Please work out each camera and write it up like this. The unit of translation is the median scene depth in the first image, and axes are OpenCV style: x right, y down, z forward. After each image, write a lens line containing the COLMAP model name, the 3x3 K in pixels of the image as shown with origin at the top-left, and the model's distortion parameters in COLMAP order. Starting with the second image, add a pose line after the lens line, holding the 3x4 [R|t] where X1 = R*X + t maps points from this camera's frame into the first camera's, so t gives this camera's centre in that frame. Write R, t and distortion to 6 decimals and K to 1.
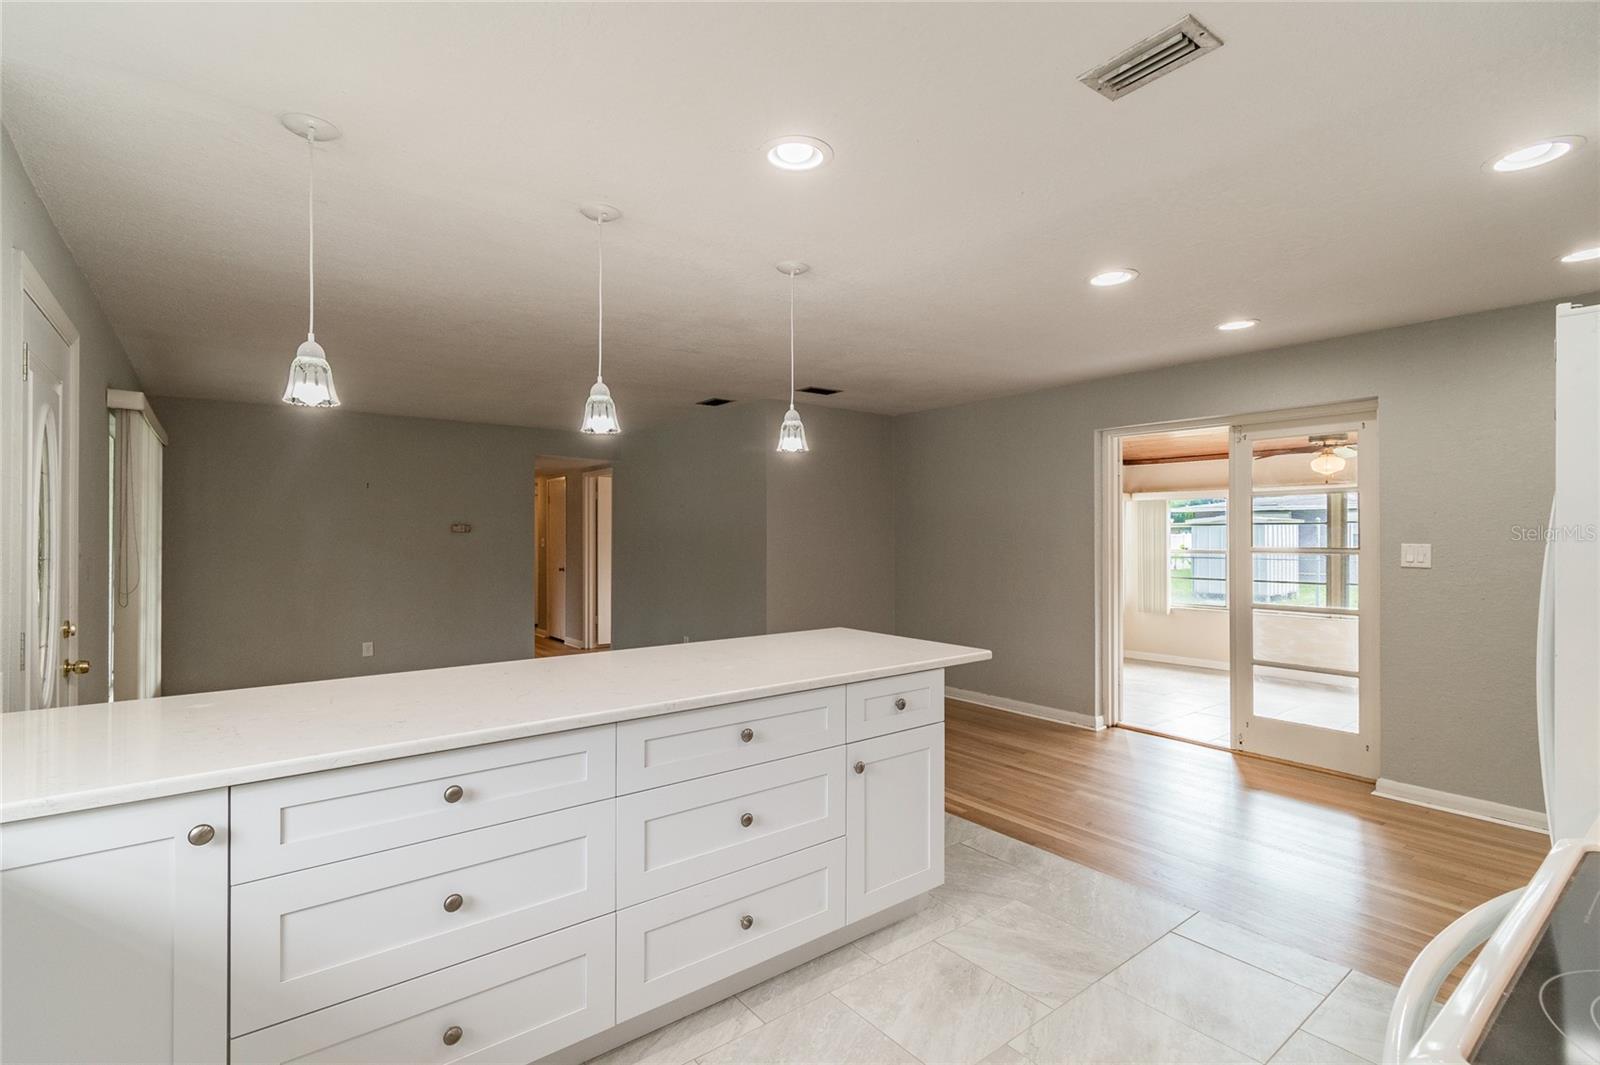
lens RADIAL K [[761.2, 0, 796.6], [0, 761.2, 529.1], [0, 0, 1]] dist [-0.000693, -0.000159]
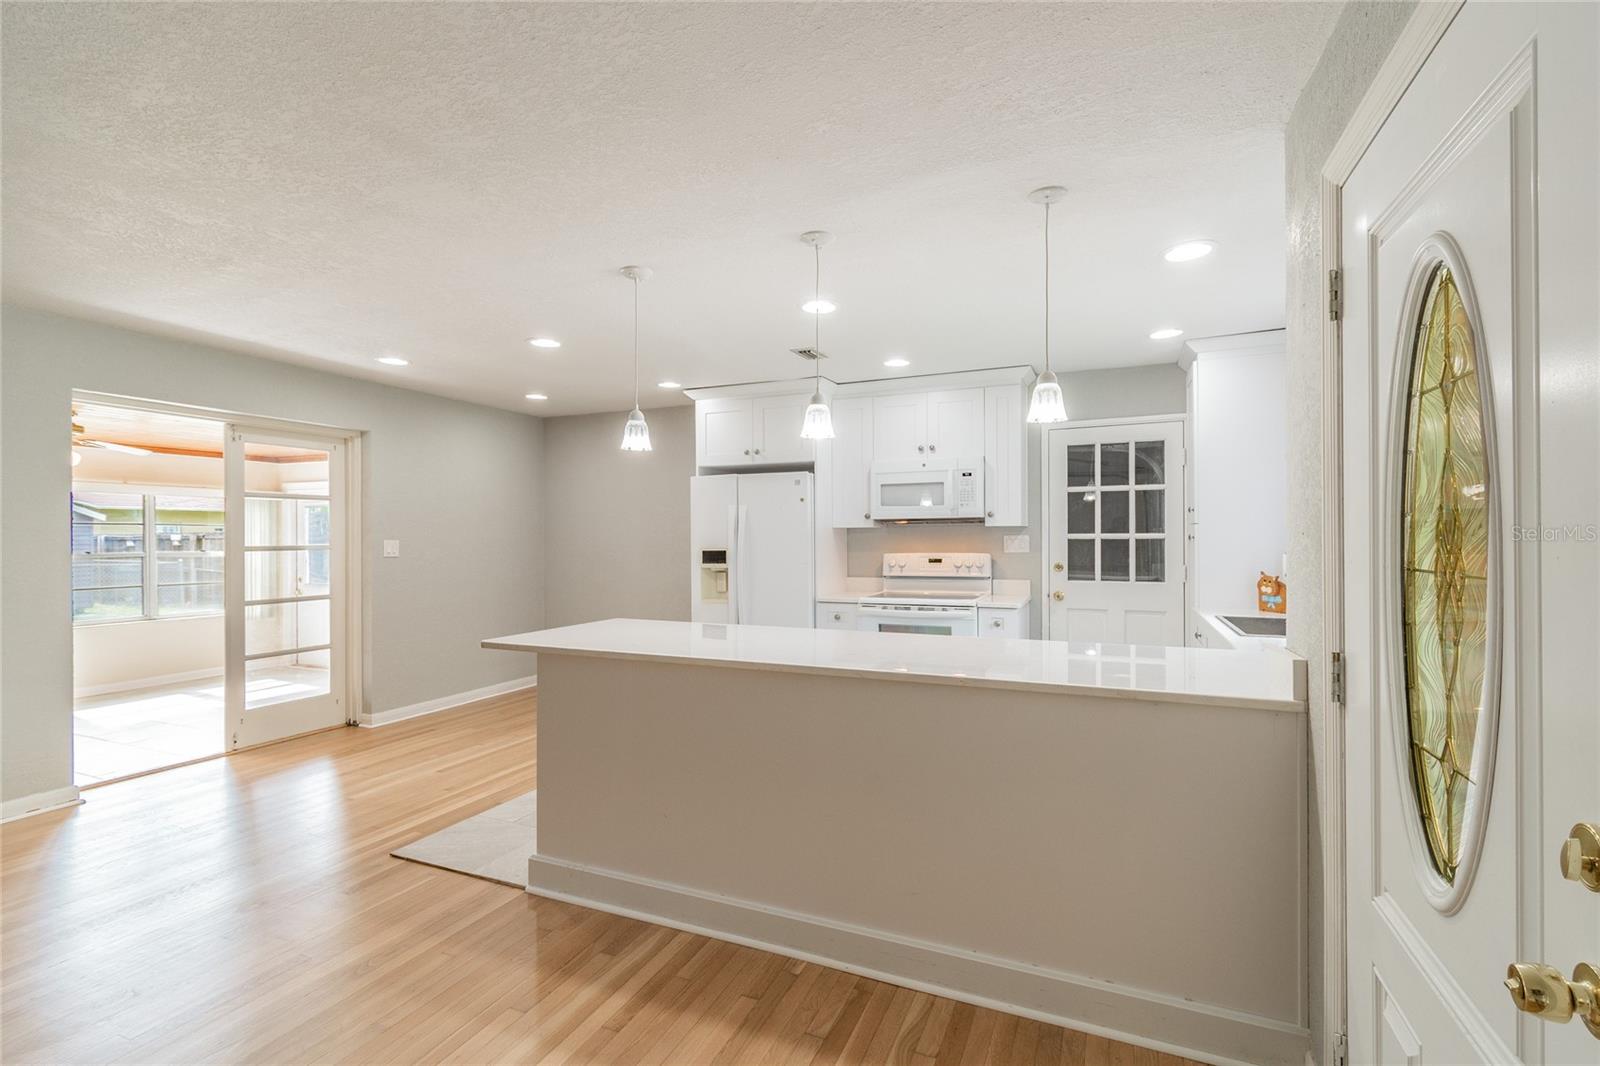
lens RADIAL K [[726.6, 0, 783.6], [0, 726.6, 533.2], [0, 0, 1]] dist [0.000426, 0.000015]
pose [[-0.473980, 0.003979, 0.880527, -0.625898], [-0.000514, 0.999988, -0.004796, 0.008940], [-0.880536, -0.002725, -0.473972, 0.837055]]
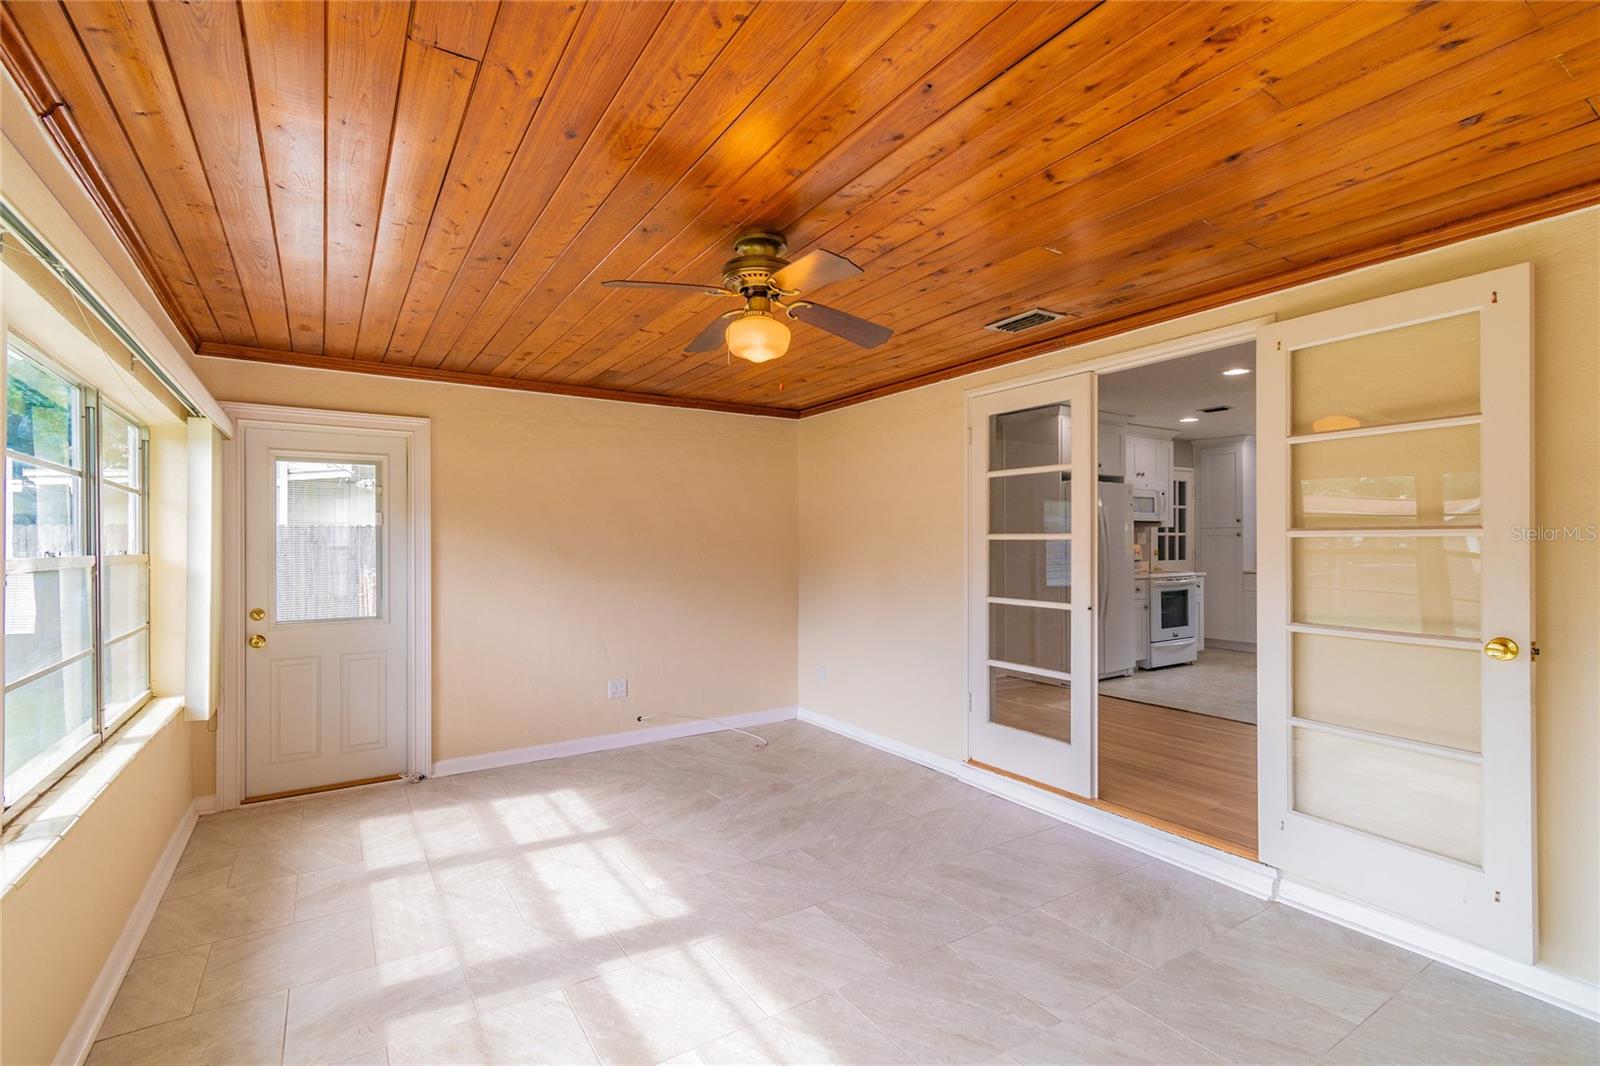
lens RADIAL K [[726.3, 0, 800.0], [0, 726.3, 533.0], [0, 0, 1]] dist [0.005235, 0.000536]
pose [[-0.996110, -0.000723, 0.088116, 0.844133], [-0.002030, 0.999889, -0.014735, 0.034068], [-0.088095, -0.014857, -0.996001, 1.823480]]
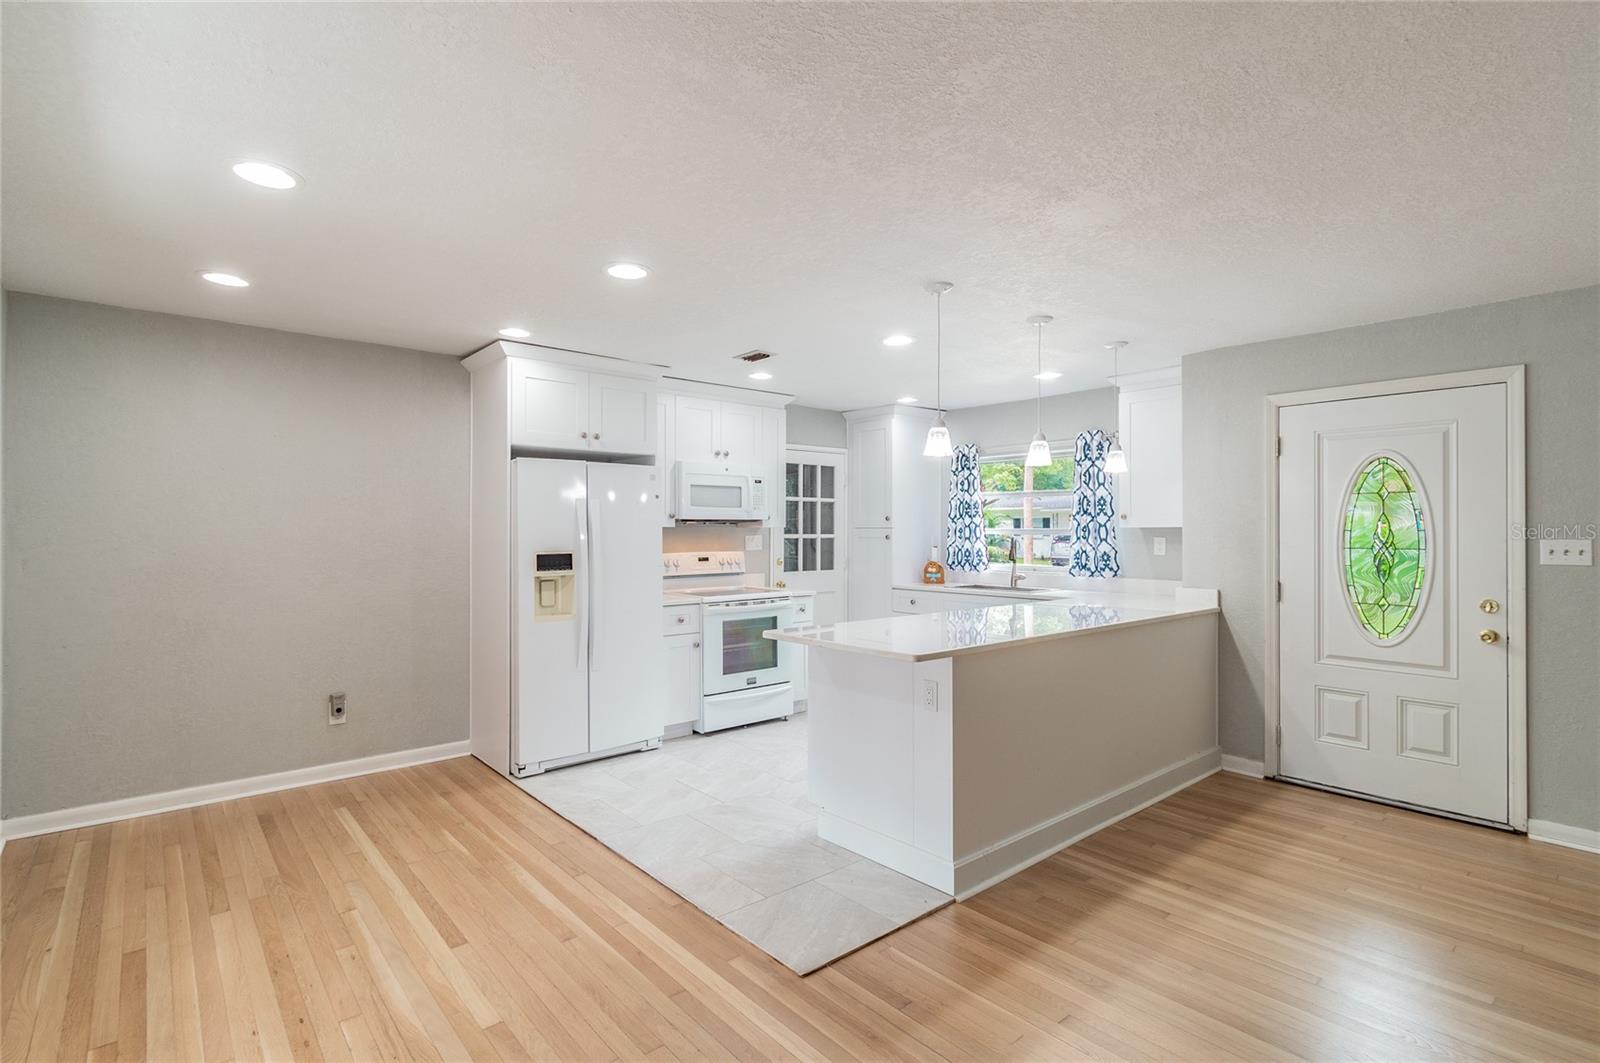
lens RADIAL K [[761.2, 0, 796.6], [0, 761.2, 528.1], [0, 0, 1]] dist [-0.000693, -0.000159]
pose [[-0.998832, -0.003807, -0.048159, 0.167378], [-0.003340, 0.999947, -0.009763, 0.006816], [0.048193, -0.009591, -0.998792, 1.349423]]
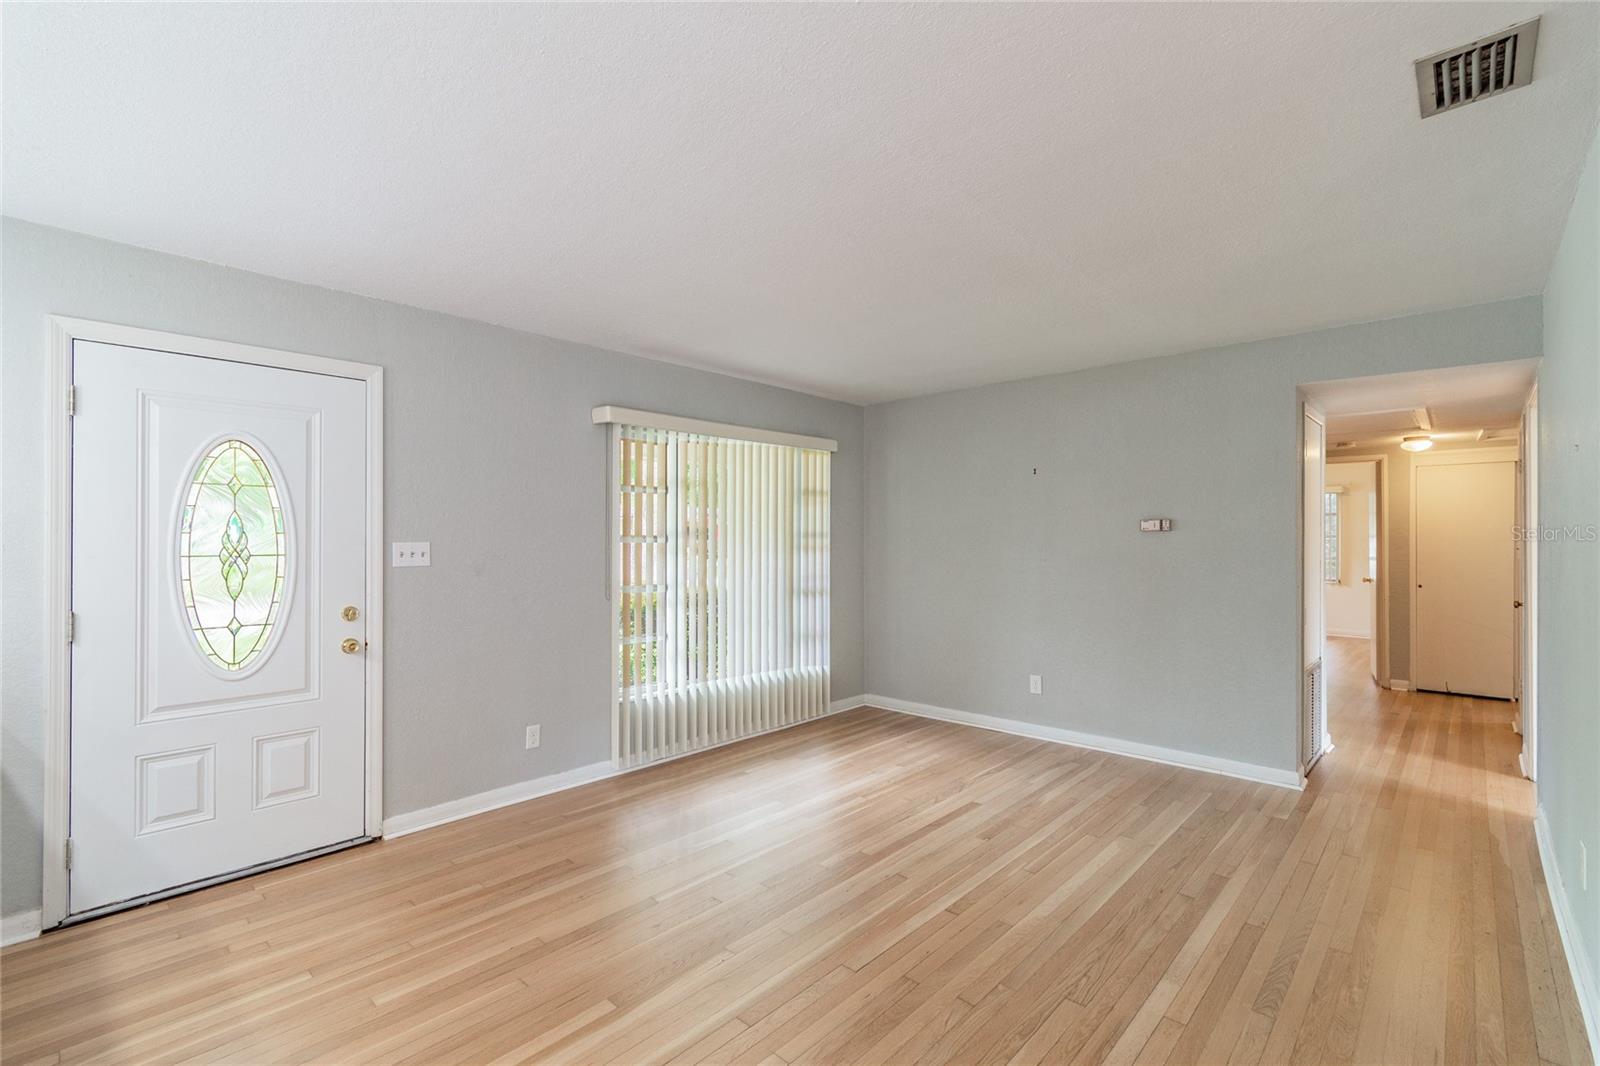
lens RADIAL K [[704.3, 0, 789.8], [0, 704.3, 534.2], [0, 0, 1]] dist [0.001192, -0.000757]
pose [[0.149313, -0.007908, -0.988758, 0.160670], [0.004764, 0.999962, -0.007278, 0.007093], [0.988778, -0.003623, 0.149345, 0.926866]]
